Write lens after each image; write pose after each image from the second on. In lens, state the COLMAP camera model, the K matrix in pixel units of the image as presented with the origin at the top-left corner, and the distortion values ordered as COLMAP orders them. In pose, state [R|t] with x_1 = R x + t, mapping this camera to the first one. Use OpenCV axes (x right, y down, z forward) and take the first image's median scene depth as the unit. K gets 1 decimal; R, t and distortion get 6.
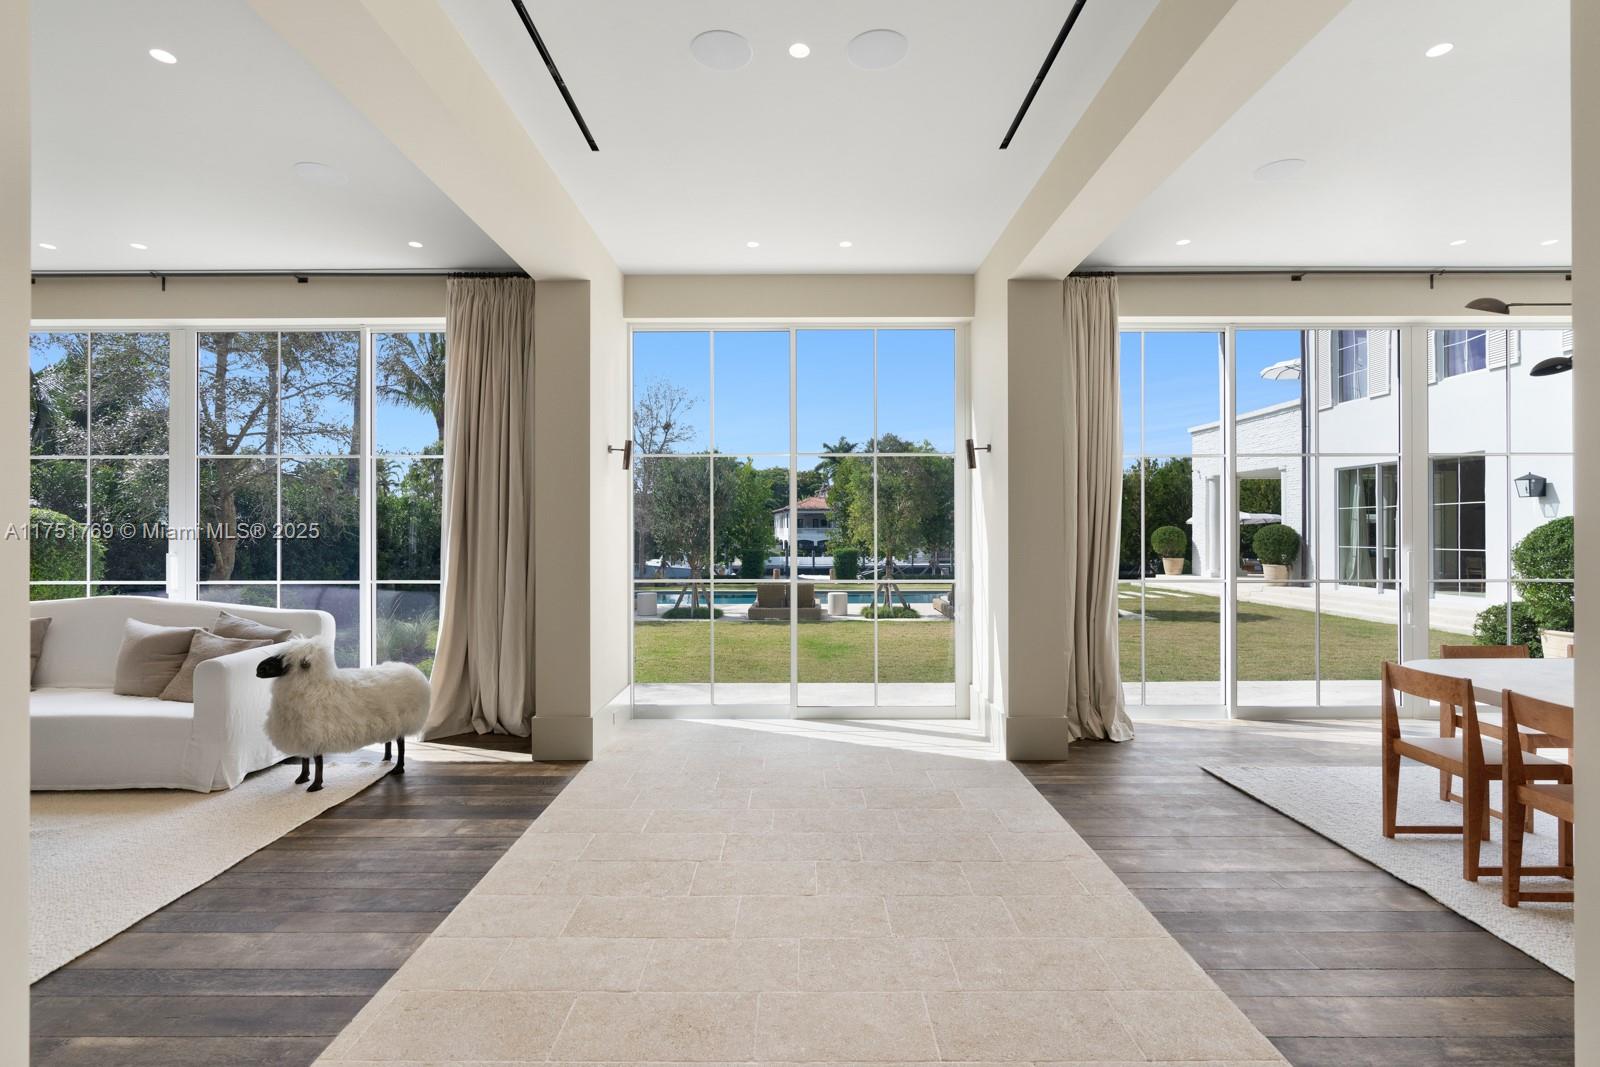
lens RADIAL K [[750.3, 0, 800.0], [0, 750.3, 533.5], [0, 0, 1]] dist [0.000847, 0.000142]
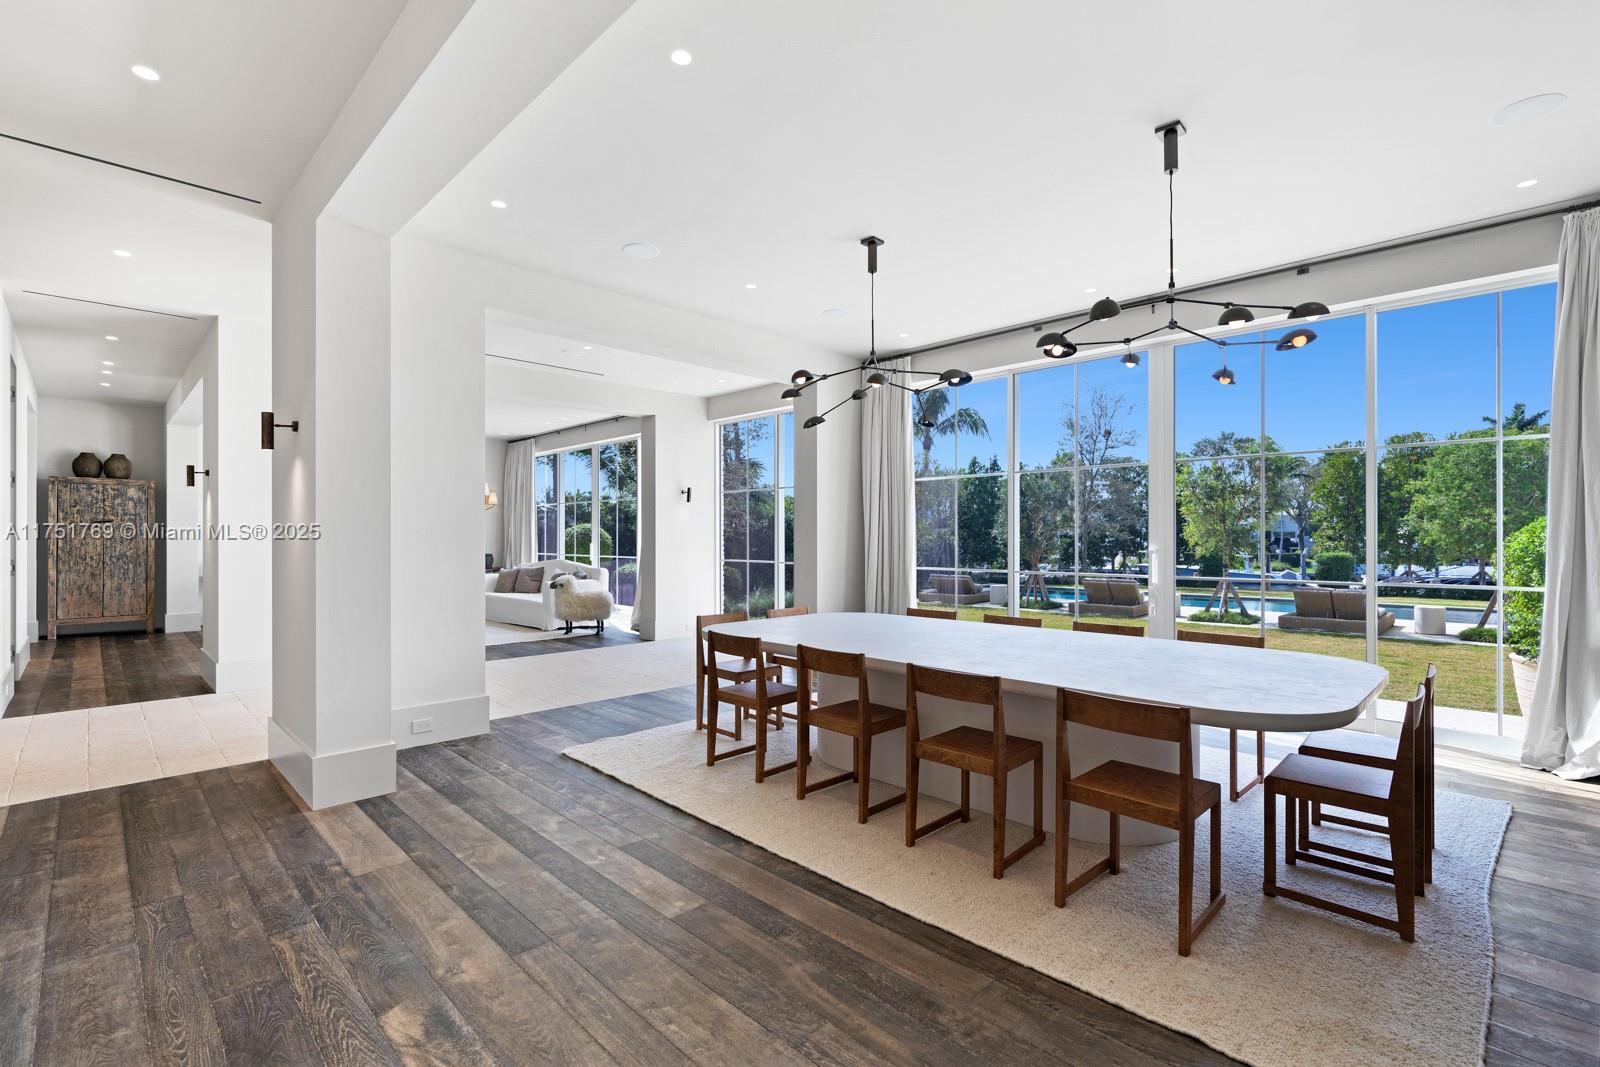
lens RADIAL K [[721.7, 0, 800.0], [0, 721.7, 533.5], [0, 0, 1]] dist [-0.020853, -0.000077]
pose [[0.702009, 0.001534, -0.712166, 1.607946], [-0.001135, 0.999999, 0.001035, -0.006387], [0.712167, 0.000082, 0.702010, -0.149919]]
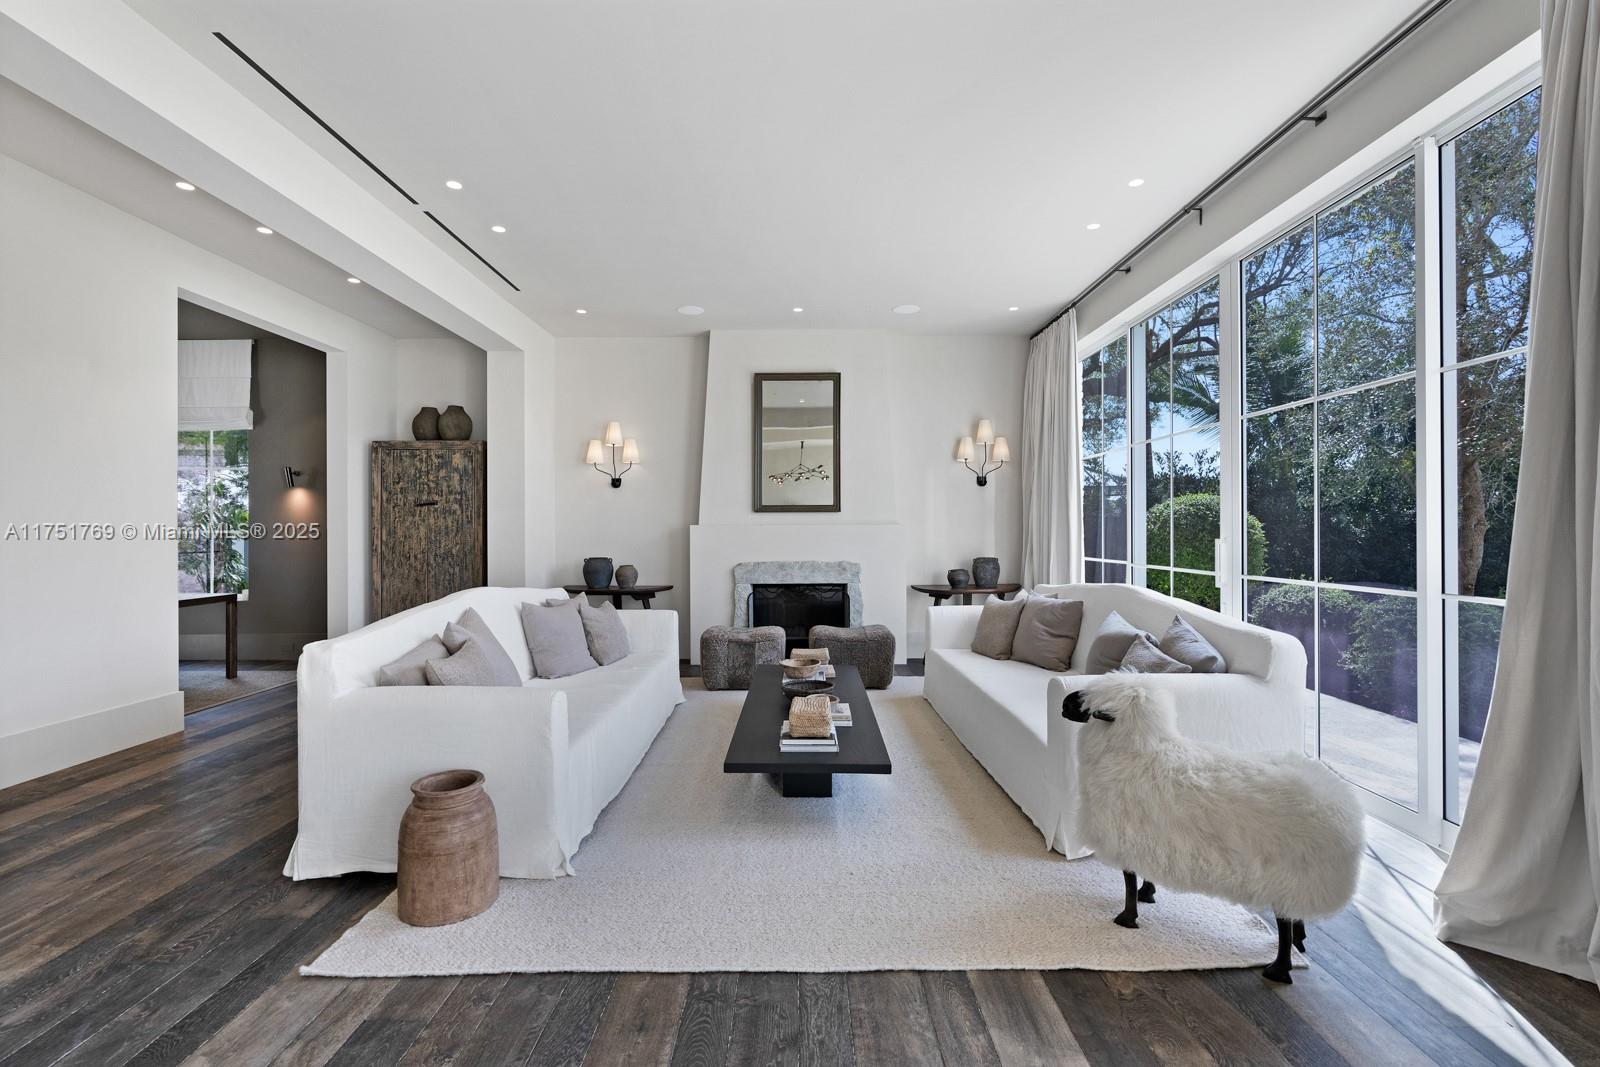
lens RADIAL K [[746.6, 0, 800.0], [0, 746.6, 533.5], [0, 0, 1]] dist [-0.000049, 0.000037]
pose [[0.007858, 0.004513, -0.999959, -0.043110], [0.002165, 0.999987, 0.004531, 0.021080], [0.999967, -0.002201, 0.007848, 0.710408]]
